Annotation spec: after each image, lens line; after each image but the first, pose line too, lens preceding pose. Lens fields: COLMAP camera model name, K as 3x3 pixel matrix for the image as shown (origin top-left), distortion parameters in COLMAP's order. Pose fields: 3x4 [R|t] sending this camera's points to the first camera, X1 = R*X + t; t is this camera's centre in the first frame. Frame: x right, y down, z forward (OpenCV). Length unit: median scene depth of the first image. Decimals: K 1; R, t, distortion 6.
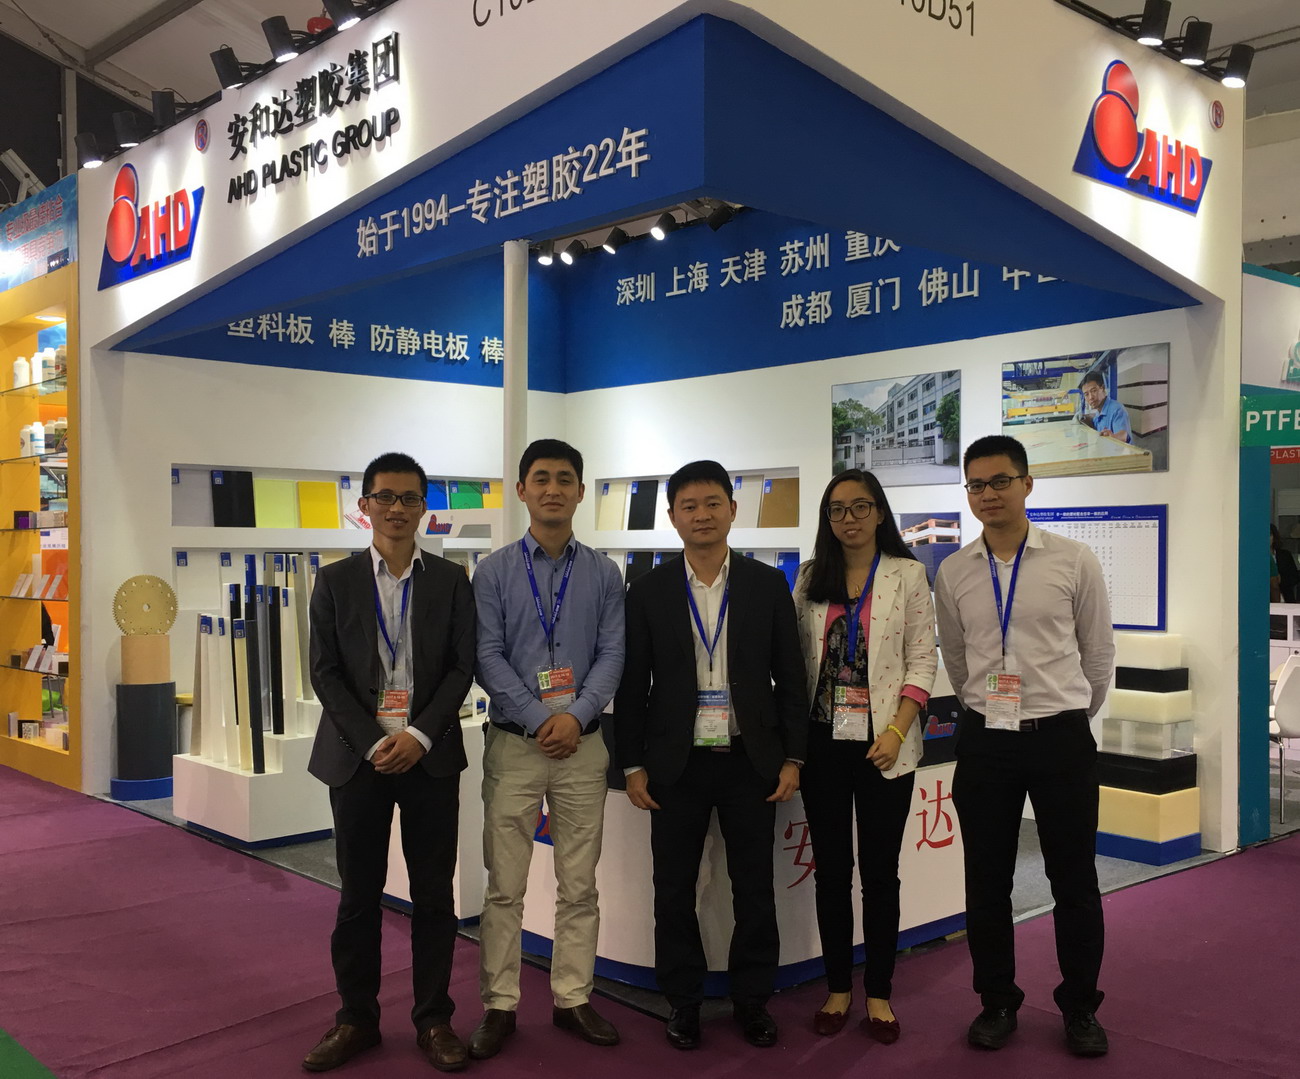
lens RADIAL K [[1408.2, 0, 652.8], [0, 1408.2, 591.3], [0, 0, 1]] dist [0.049369, 0.000000]
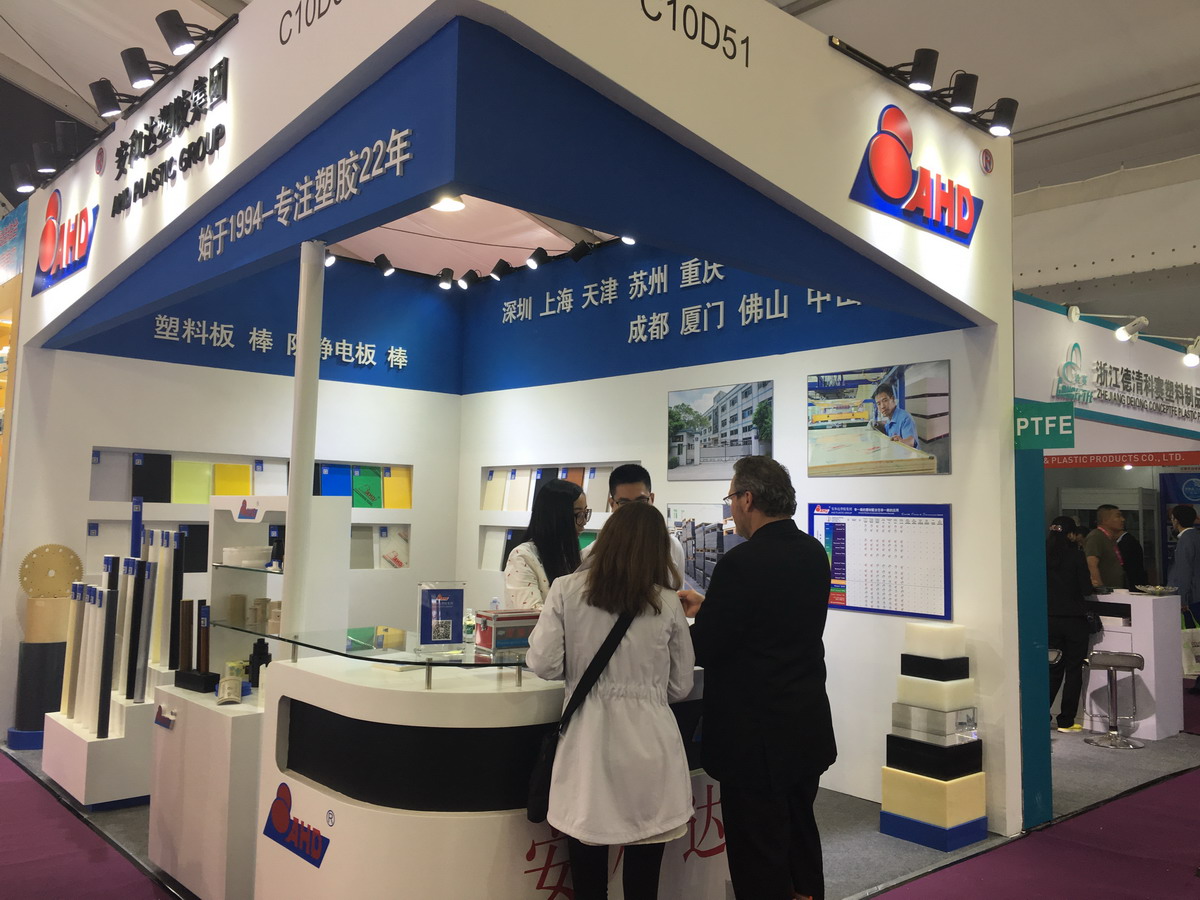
lens RADIAL K [[1041.9, 0, 604.1], [0, 1041.9, 430.6], [0, 0, 1]] dist [0.073115, -0.090991]
pose [[0.999738, 0.022873, -0.001293, 0.085744], [-0.022874, 0.993458, -0.111883, -0.018995], [-0.001275, 0.111883, 0.993721, 0.168972]]
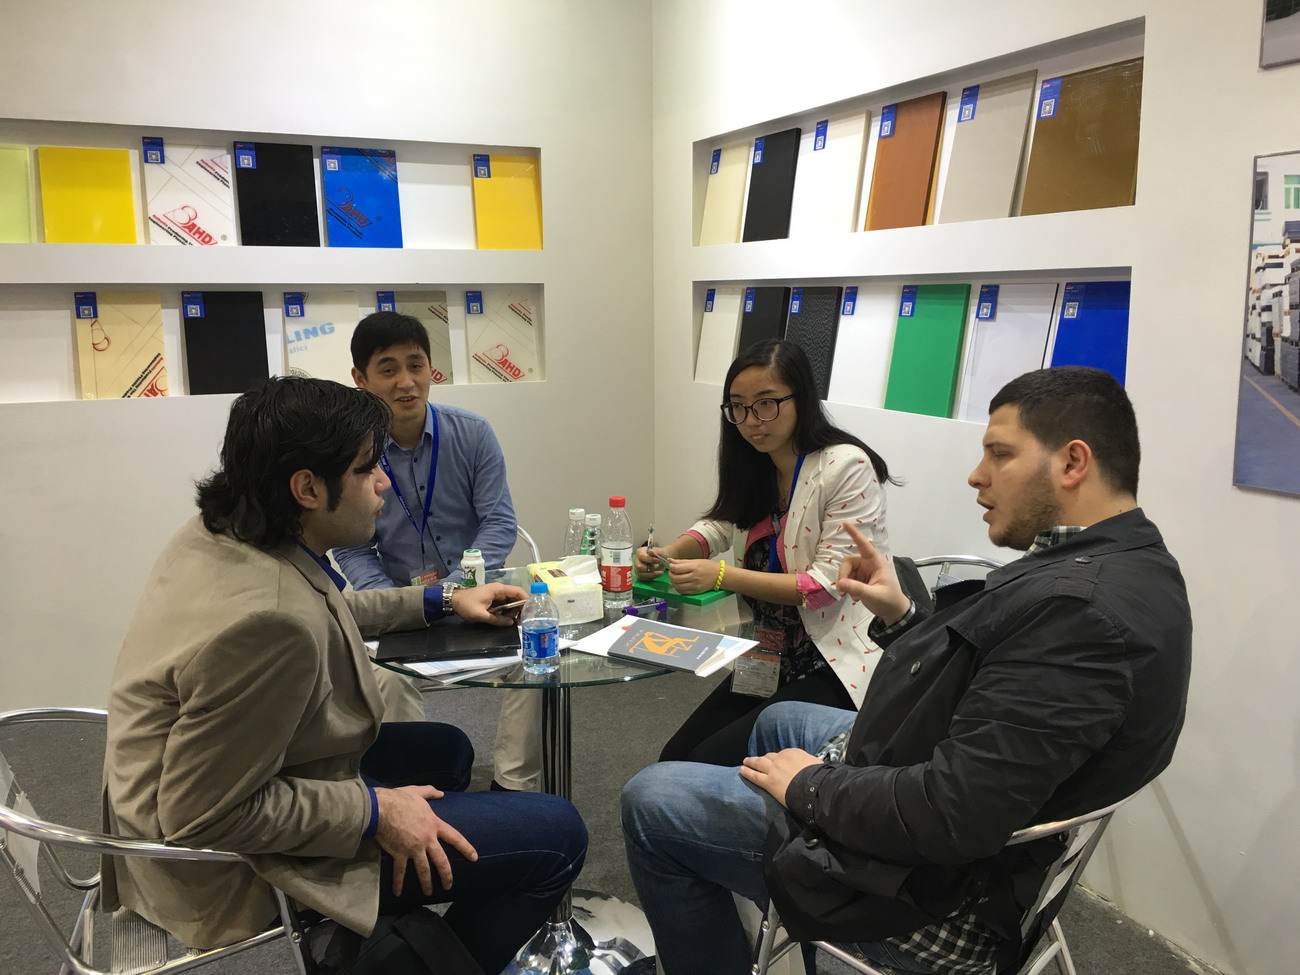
lens RADIAL K [[1128.7, 0, 642.2], [0, 1128.7, 487.0], [0, 0, 1]] dist [0.073115, -0.090991]
pose [[0.960978, 0.037593, -0.274059, 0.079028], [0.002114, 0.989696, 0.143172, -0.020906], [0.276617, -0.138164, 0.950996, 0.807089]]
